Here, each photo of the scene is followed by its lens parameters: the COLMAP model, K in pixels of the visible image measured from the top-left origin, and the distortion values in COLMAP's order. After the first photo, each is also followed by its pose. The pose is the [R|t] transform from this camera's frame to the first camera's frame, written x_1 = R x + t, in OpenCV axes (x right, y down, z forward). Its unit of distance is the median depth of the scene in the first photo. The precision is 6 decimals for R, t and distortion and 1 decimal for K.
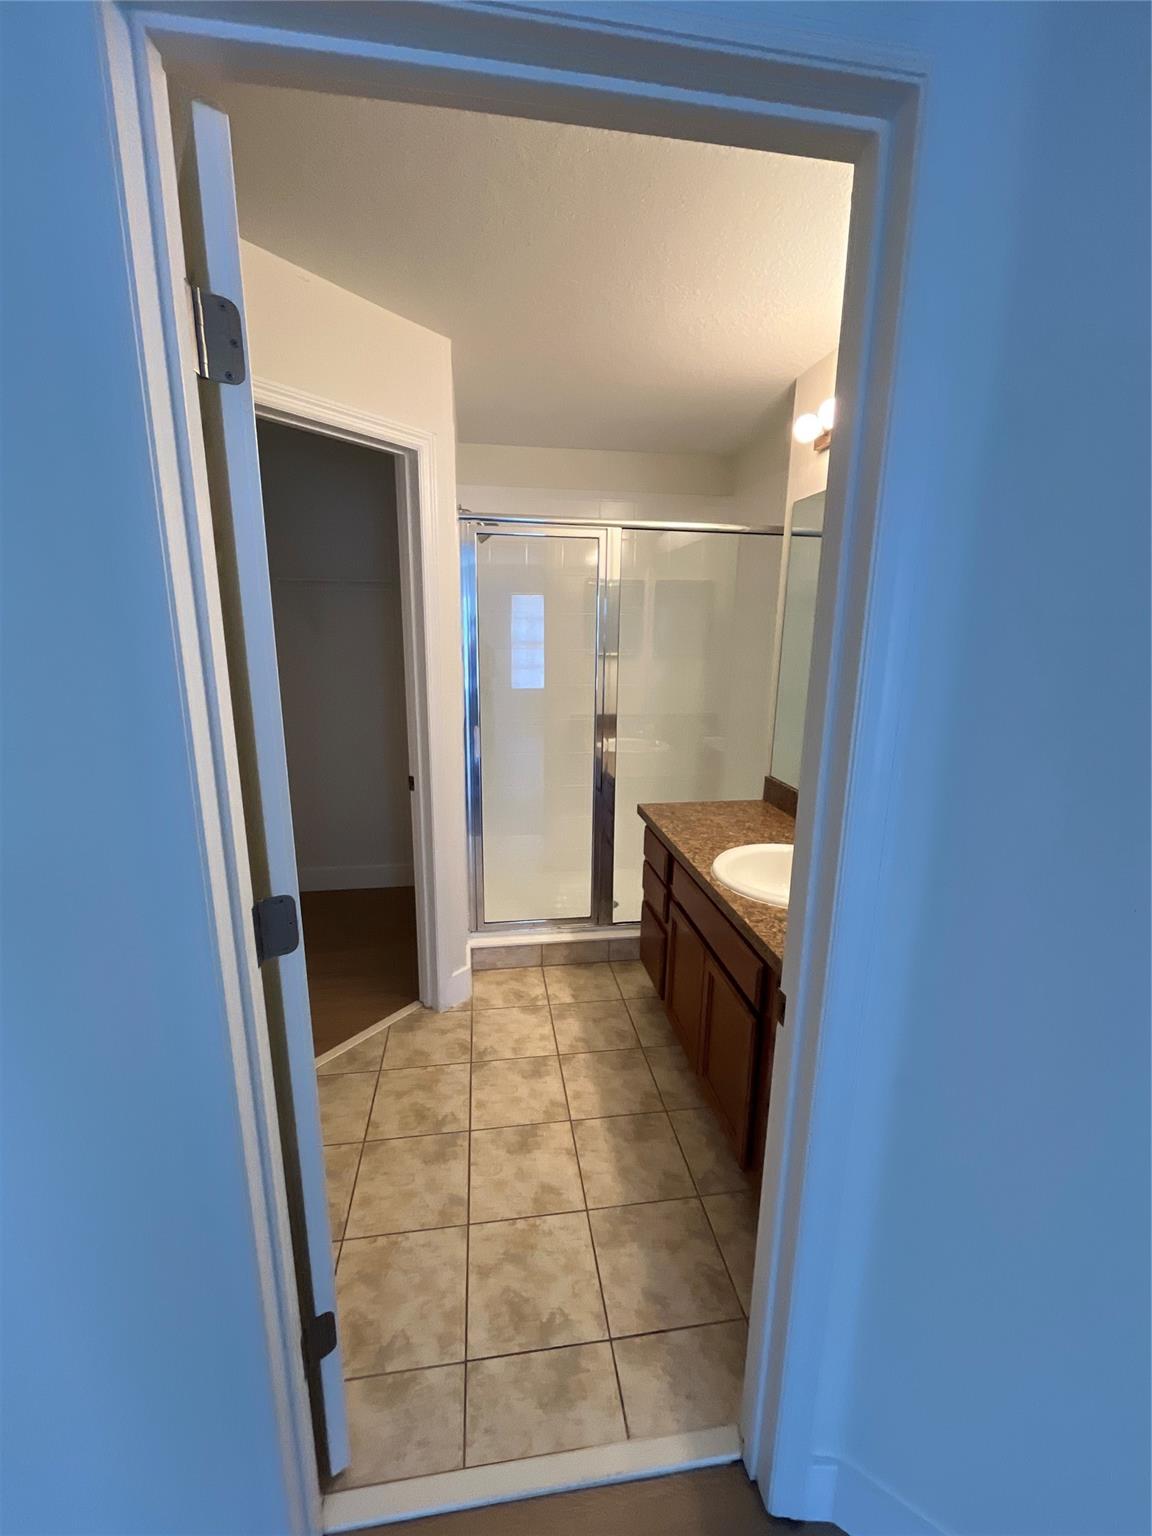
lens RADIAL K [[626.0, 0, 562.4], [0, 626.0, 773.5], [0, 0, 1]] dist [-0.004576, -0.000200]
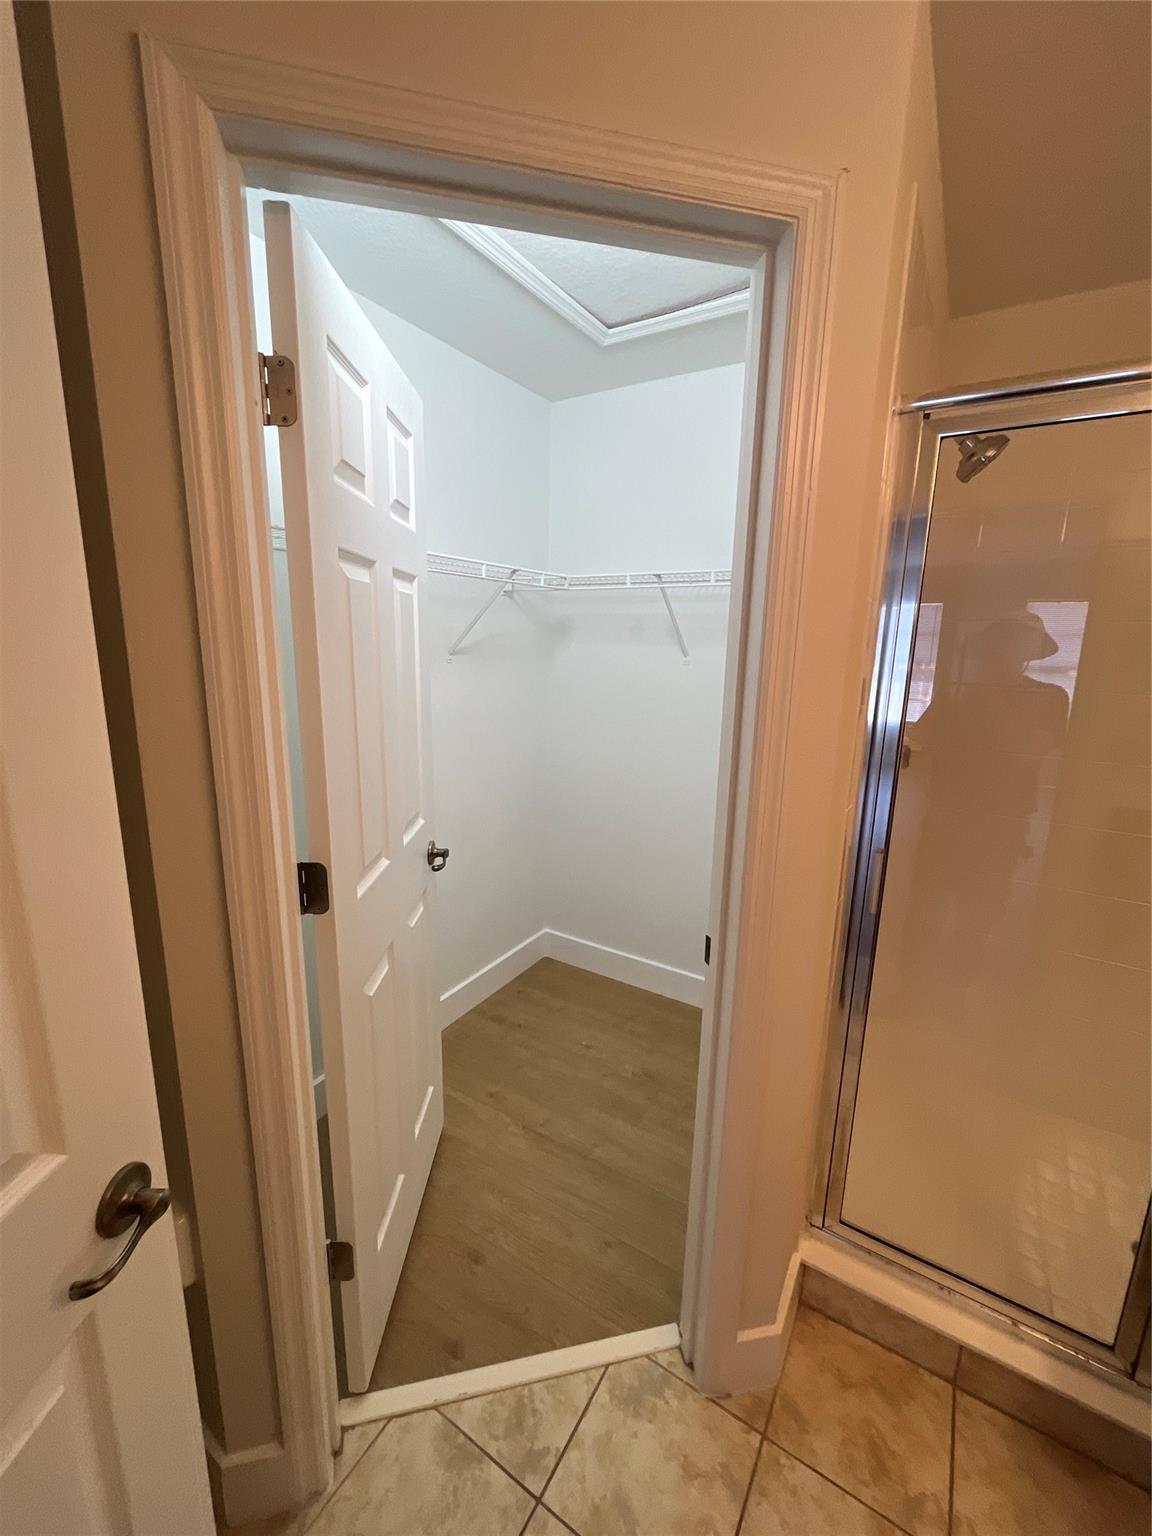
lens RADIAL K [[626.0, 0, 574.2], [0, 626.0, 775.1], [0, 0, 1]] dist [-0.004576, -0.000200]
pose [[0.777304, 0.137043, -0.614018, -0.036598], [-0.142221, 0.988998, 0.040692, -0.129199], [0.612839, 0.055696, 0.788243, 0.525463]]
